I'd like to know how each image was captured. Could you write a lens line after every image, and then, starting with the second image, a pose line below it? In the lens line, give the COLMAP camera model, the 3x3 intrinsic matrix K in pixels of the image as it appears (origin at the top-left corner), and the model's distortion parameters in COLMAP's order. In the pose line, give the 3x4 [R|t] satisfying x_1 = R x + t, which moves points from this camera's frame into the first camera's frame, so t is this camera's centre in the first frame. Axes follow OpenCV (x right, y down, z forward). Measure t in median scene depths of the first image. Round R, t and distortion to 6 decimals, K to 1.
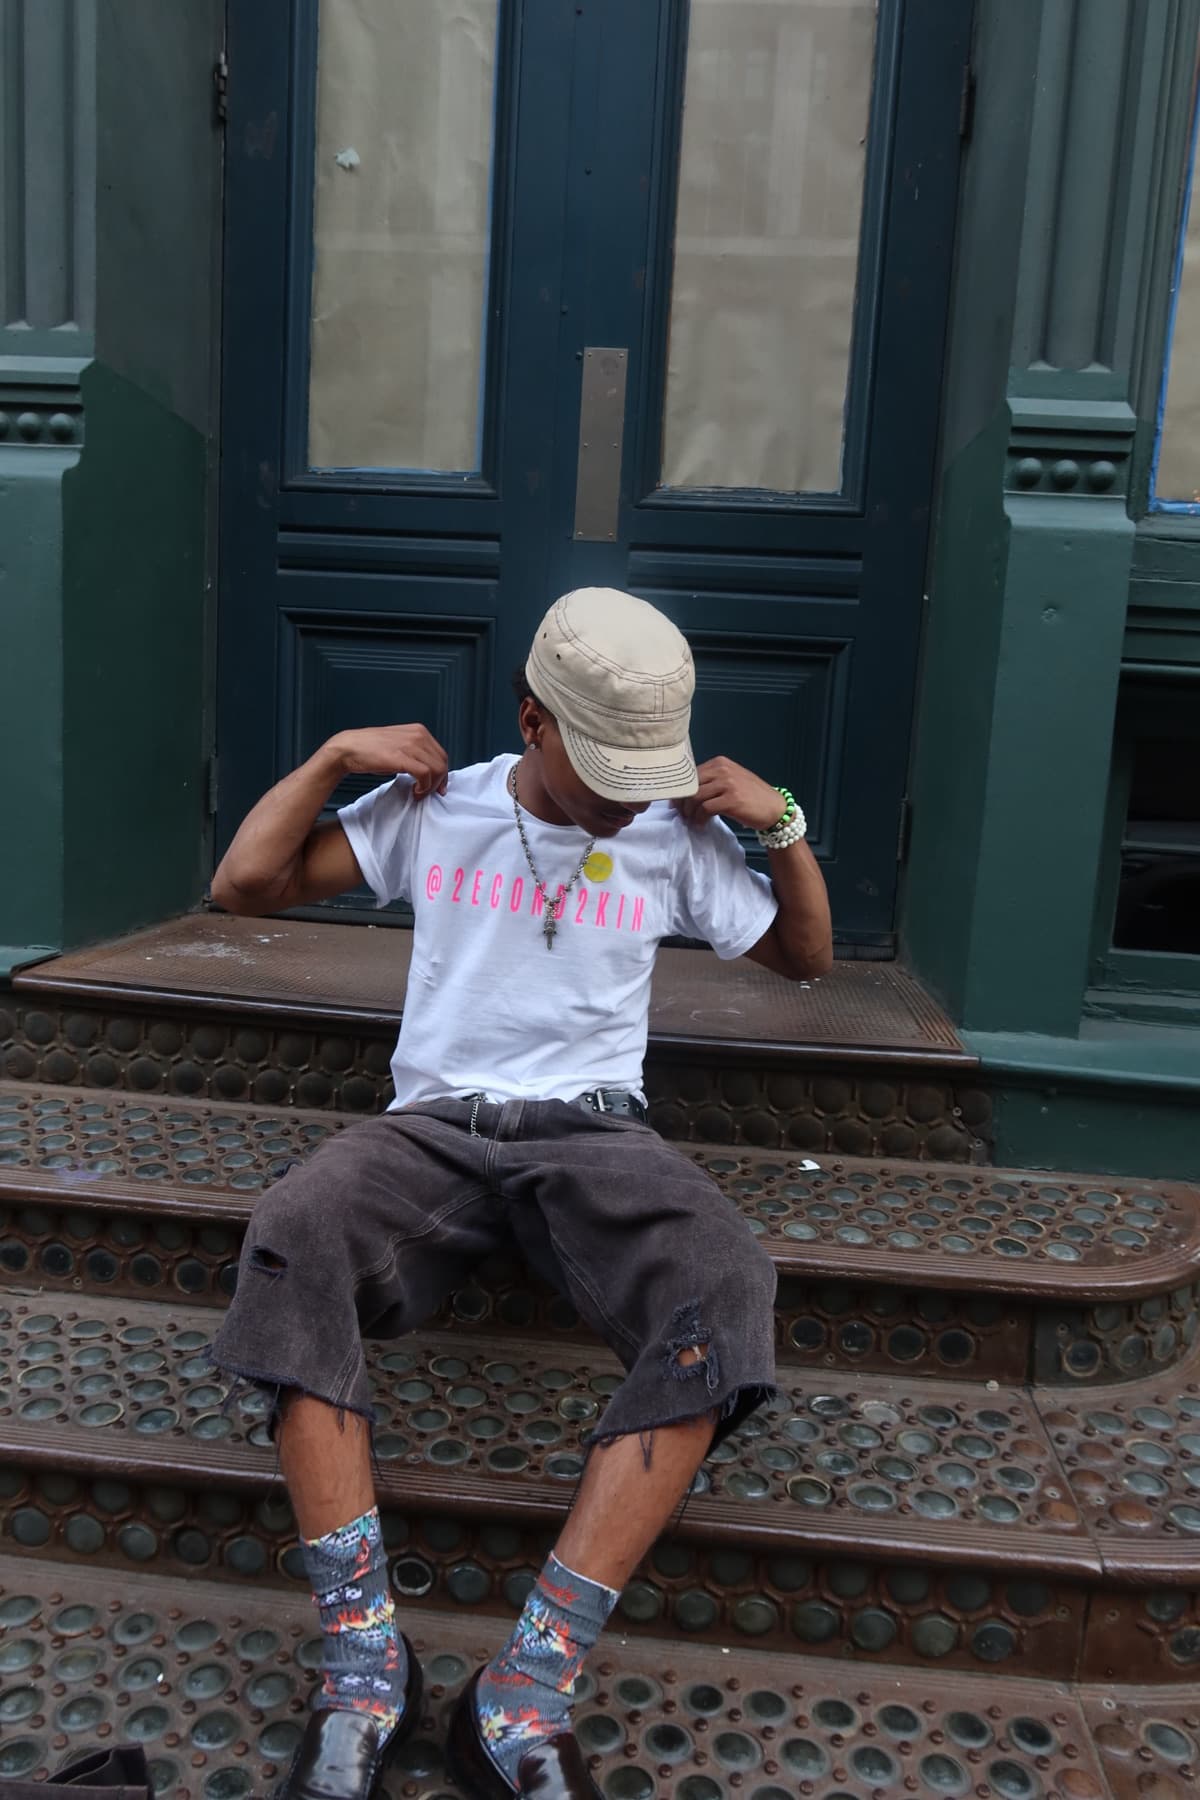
lens RADIAL K [[1251.3, 0, 600.0], [0, 1251.3, 900.0], [0, 0, 1]] dist [-0.007293, 0.005406]
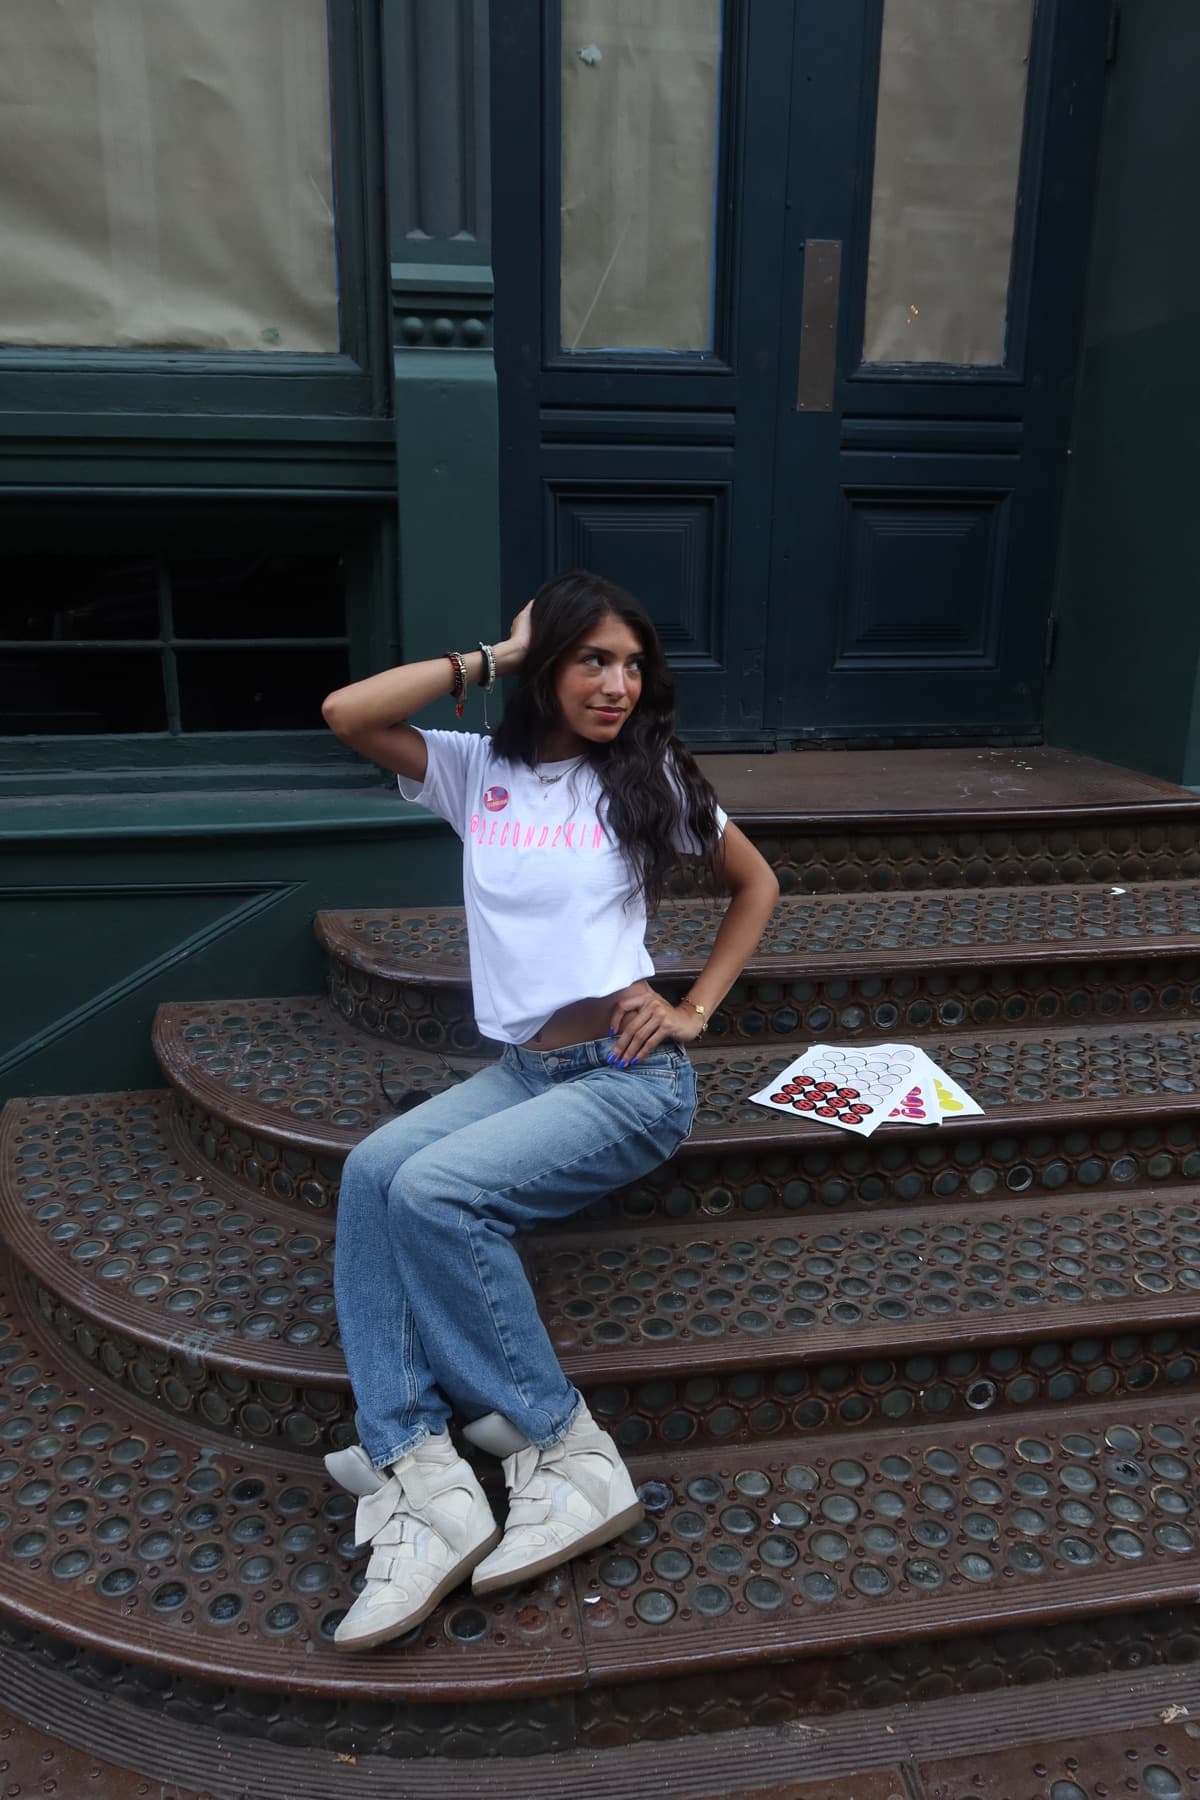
lens RADIAL K [[1251.3, 0, 600.0], [0, 1251.3, 900.0], [0, 0, 1]] dist [-0.007293, 0.005406]
pose [[0.966609, -0.117587, 0.227687, -0.530413], [0.083909, 0.984759, 0.152348, -0.028989], [-0.242131, -0.128156, 0.961743, -0.150670]]
